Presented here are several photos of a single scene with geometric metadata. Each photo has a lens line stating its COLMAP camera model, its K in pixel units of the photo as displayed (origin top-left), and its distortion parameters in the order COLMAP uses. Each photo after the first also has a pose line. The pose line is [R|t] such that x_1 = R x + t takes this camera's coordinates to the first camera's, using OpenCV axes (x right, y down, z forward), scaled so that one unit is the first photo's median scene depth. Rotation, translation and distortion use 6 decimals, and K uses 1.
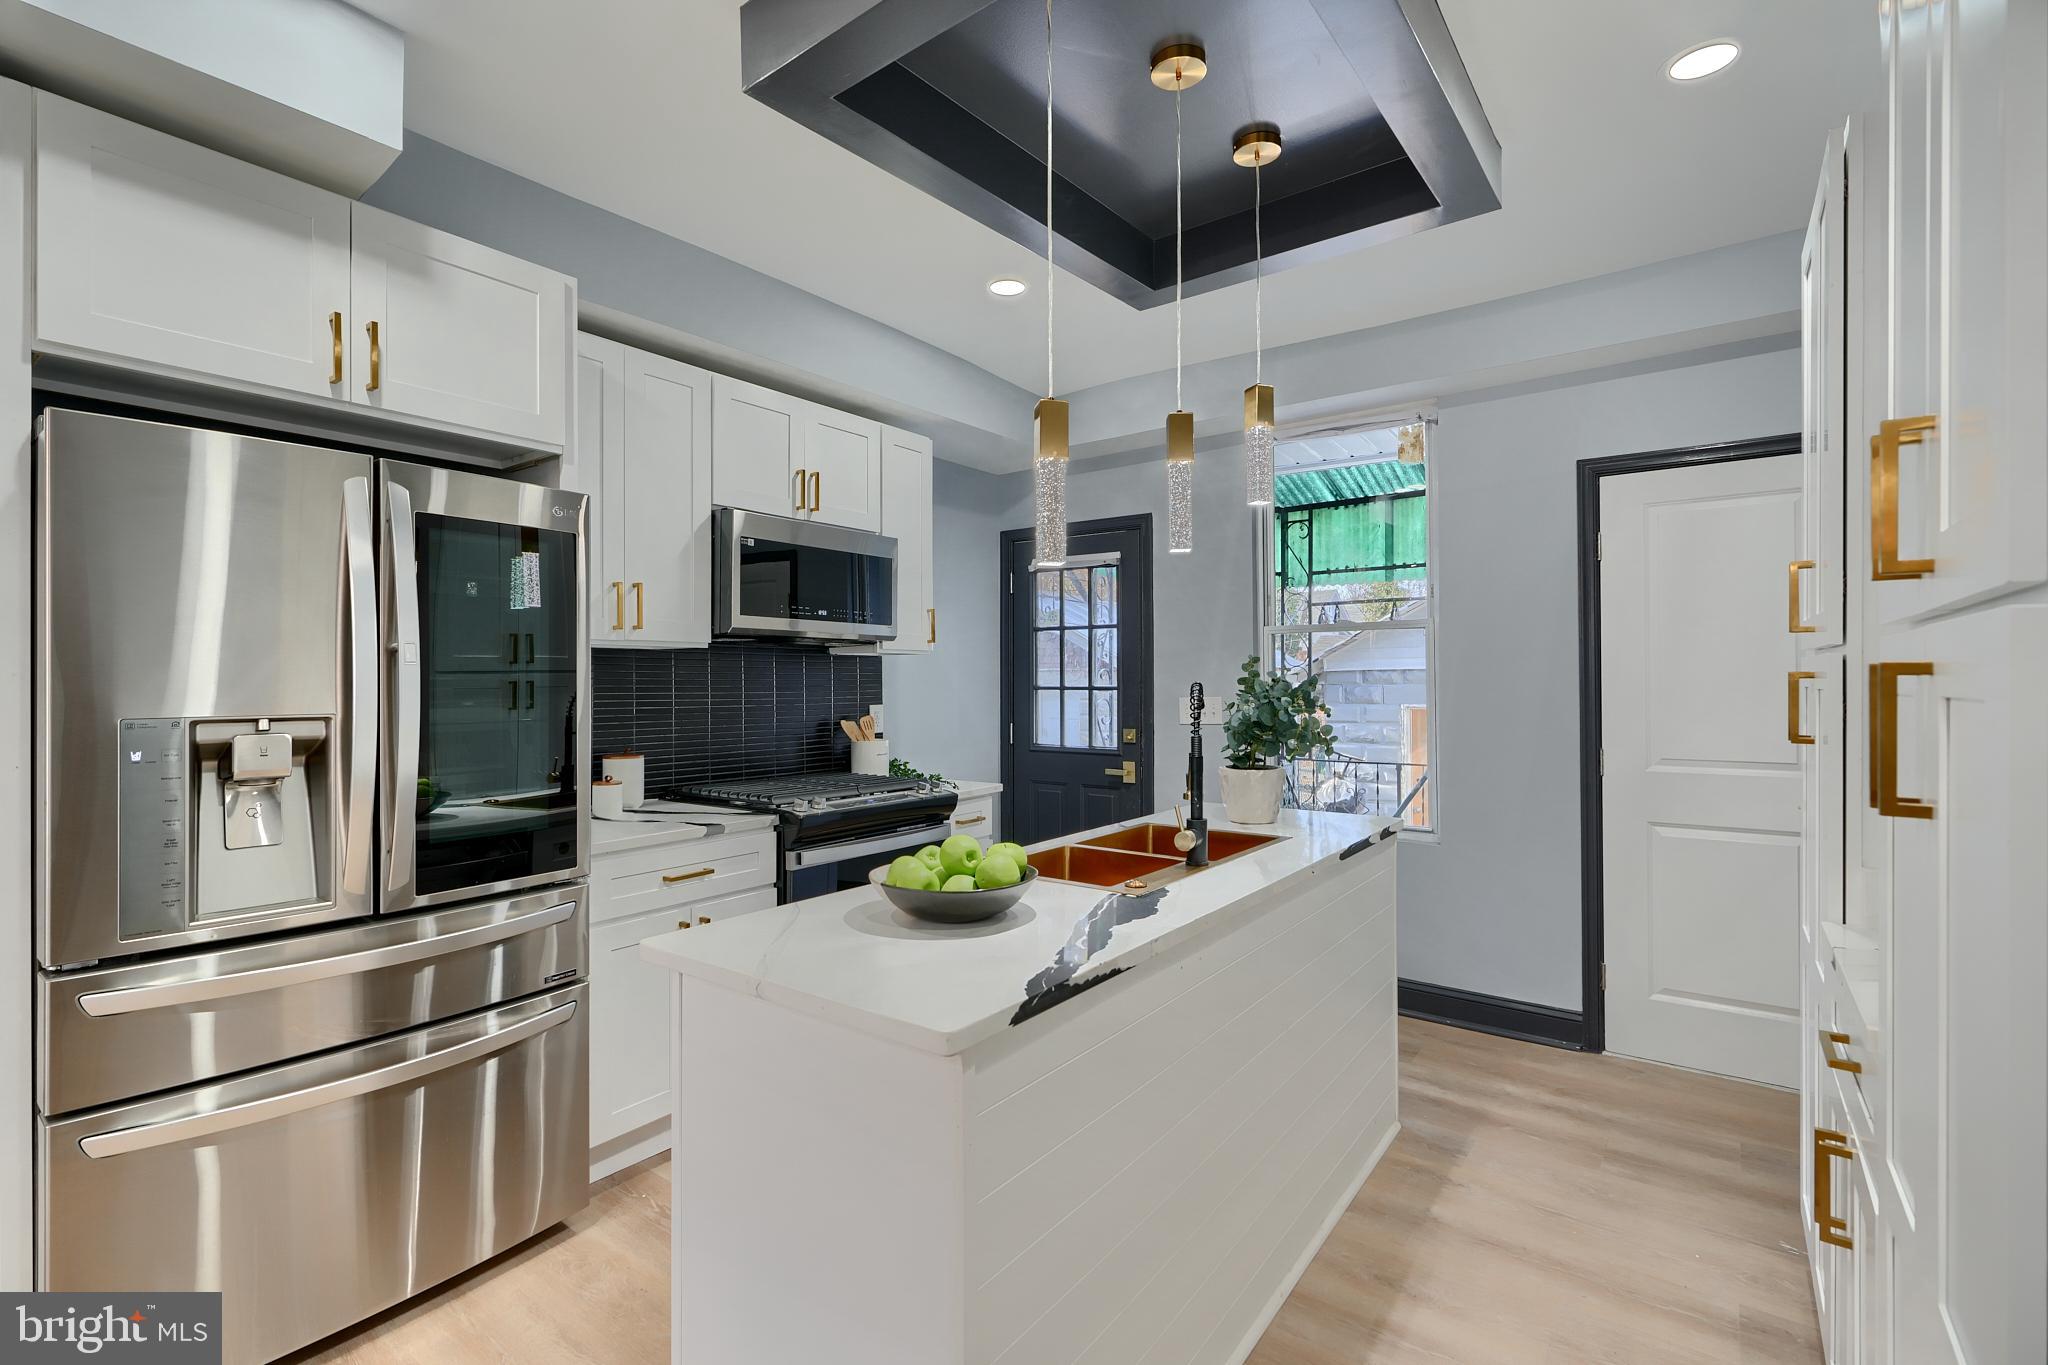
lens RADIAL K [[927.8, 0, 1024.0], [0, 927.8, 682.5], [0, 0, 1]] dist [0.002684, 0.000845]
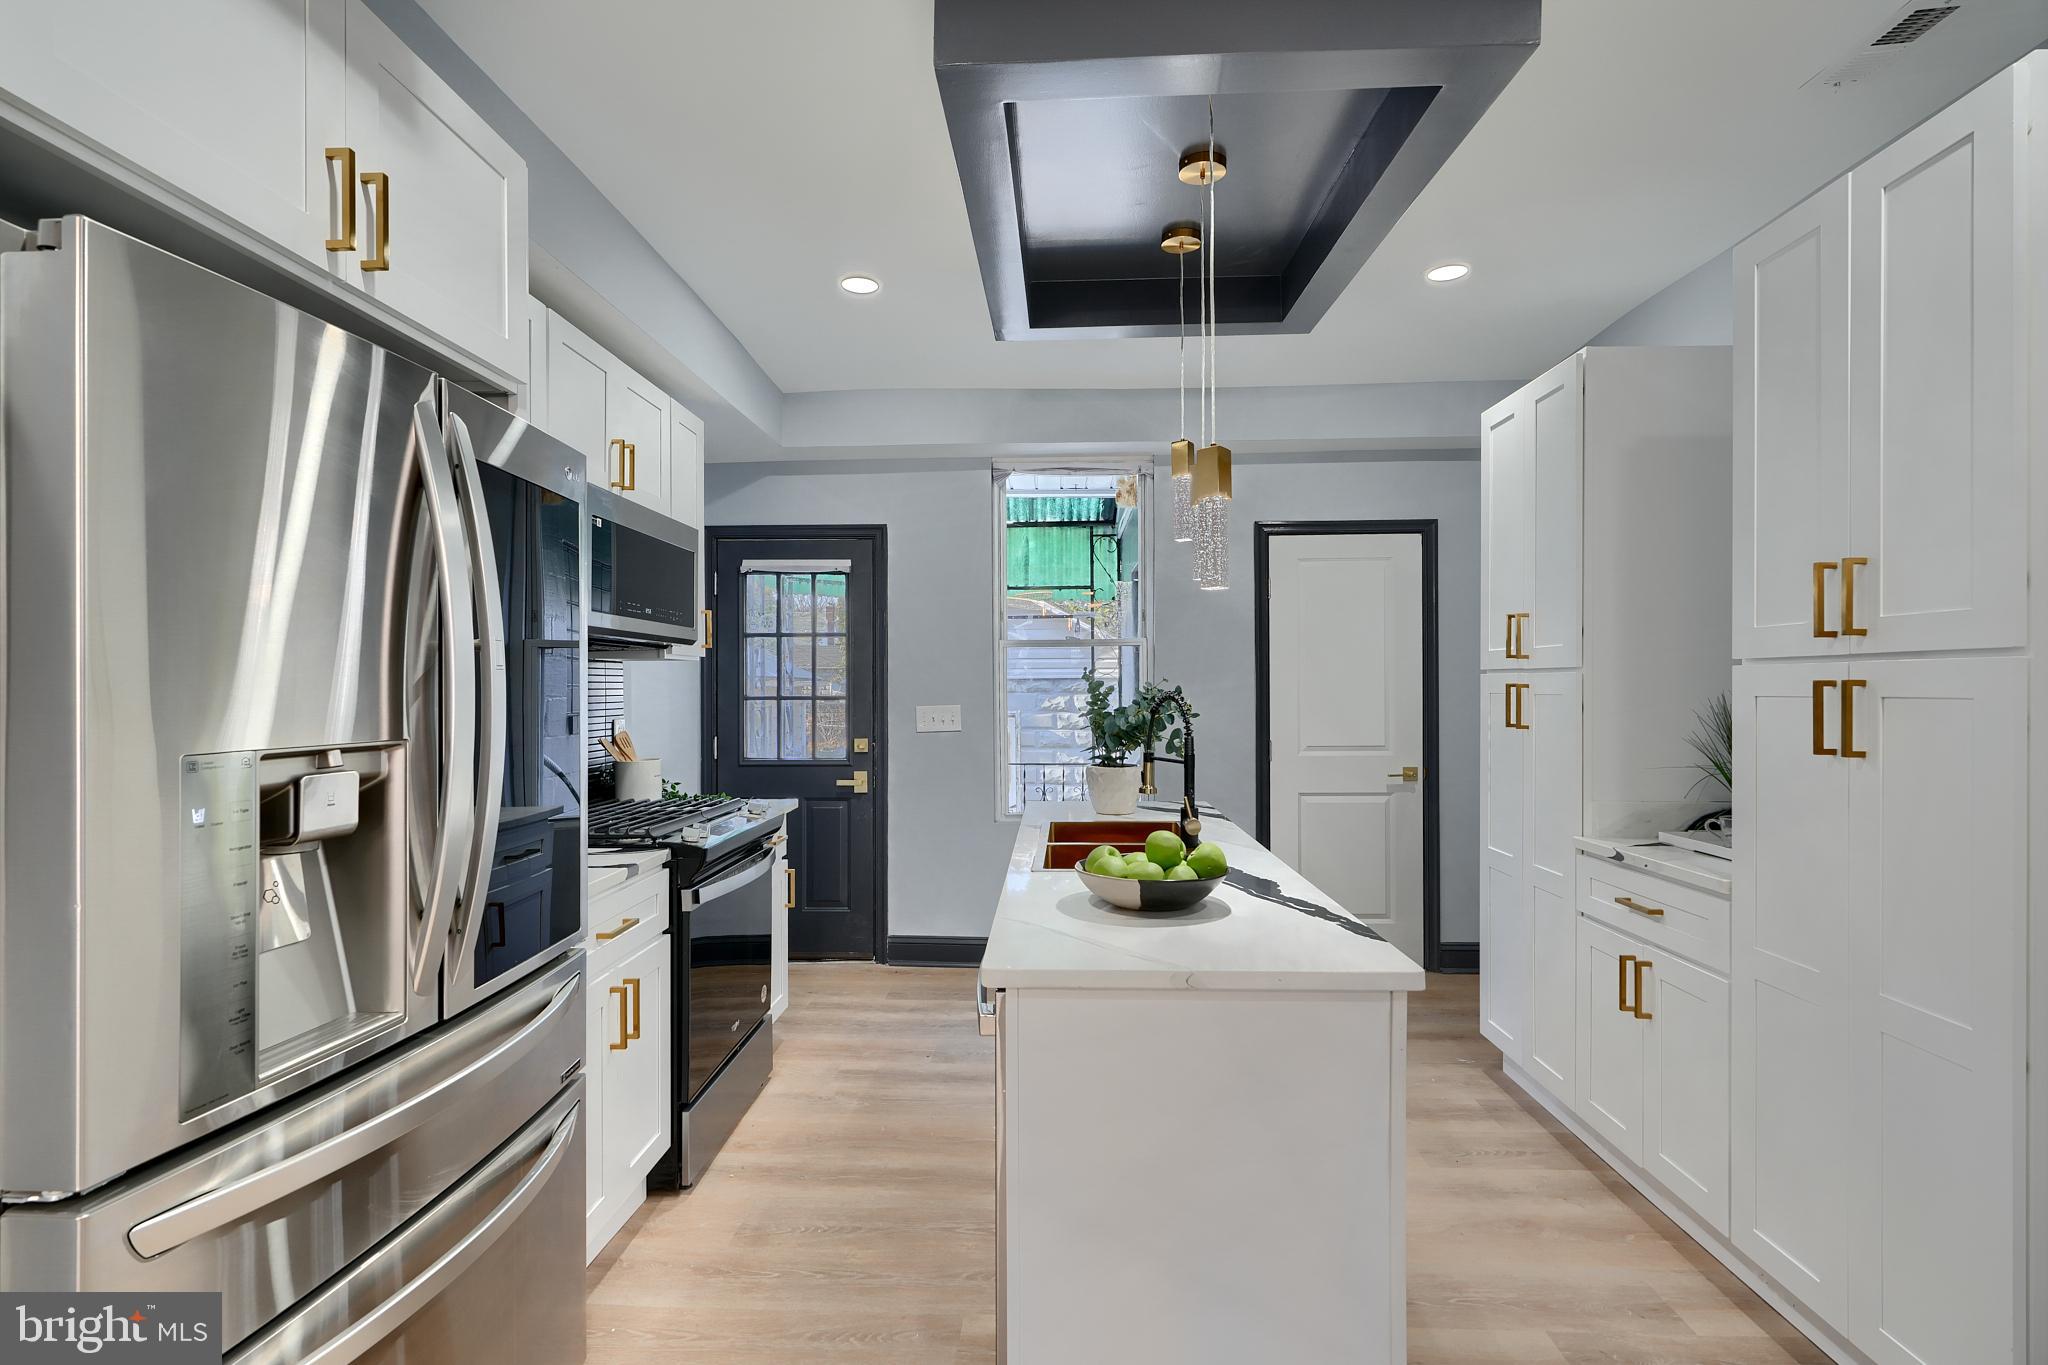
lens RADIAL K [[942.5, 0, 1027.0], [0, 942.5, 693.8], [0, 0, 1]] dist [0.001210, 0.000558]
pose [[0.822327, -0.003836, 0.569002, -0.422344], [0.002614, 0.999992, 0.002964, -0.000650], [-0.569008, -0.000950, 0.822331, 0.088730]]
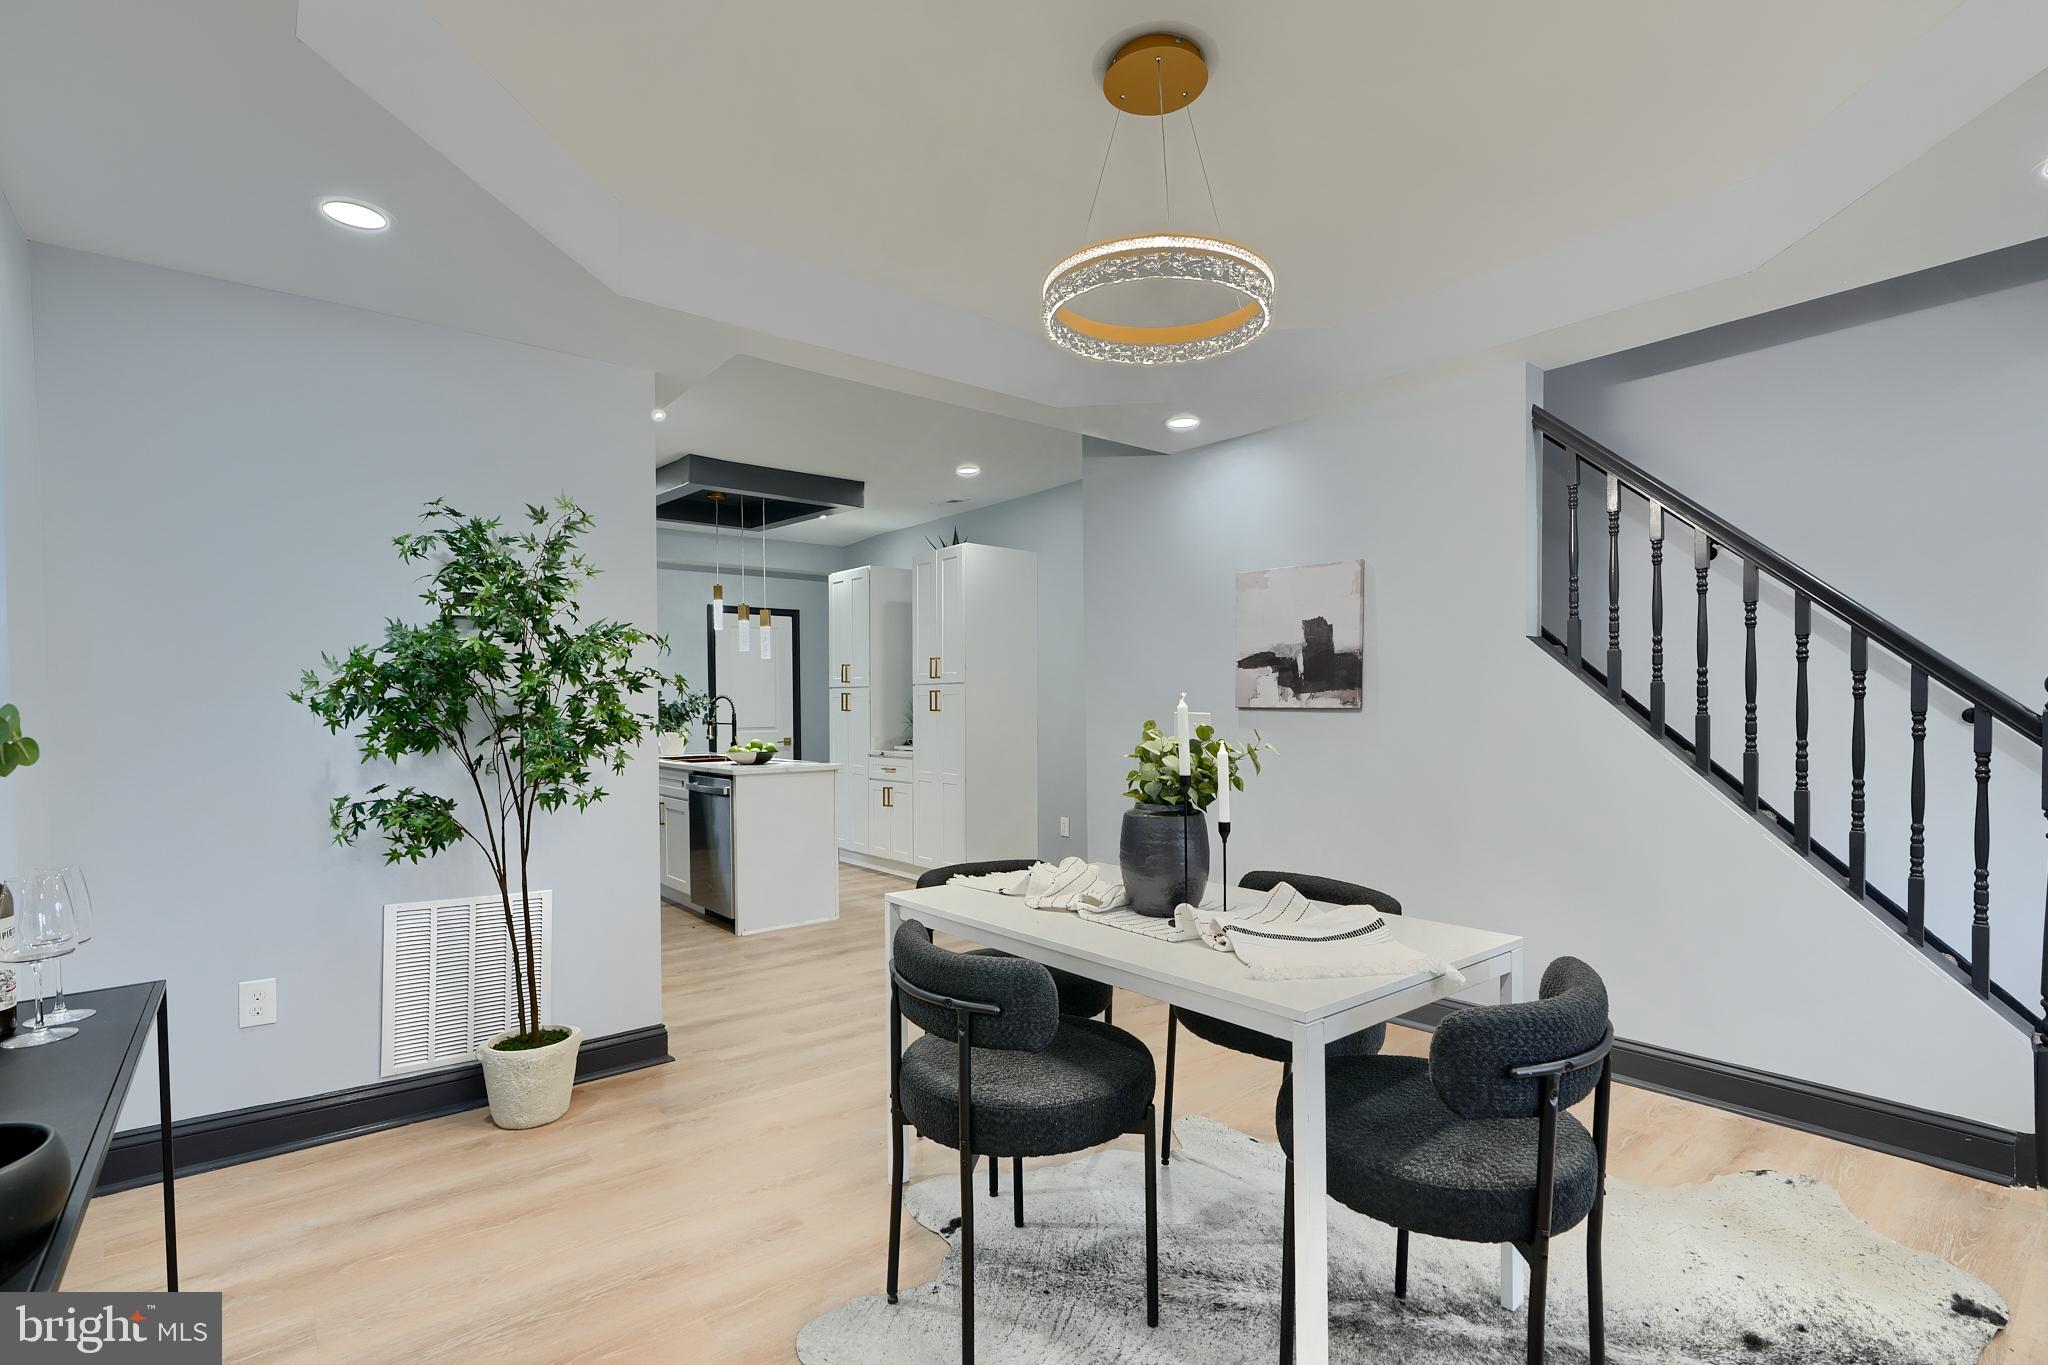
lens RADIAL K [[1029.0, 0, 1023.2], [0, 1029.0, 703.9], [0, 0, 1]] dist [0.003297, -0.000678]
pose [[0.257109, -0.000262, 0.966382, -1.712678], [0.009205, 0.999955, -0.002178, 0.028053], [-0.966338, 0.009456, 0.257100, -0.442699]]
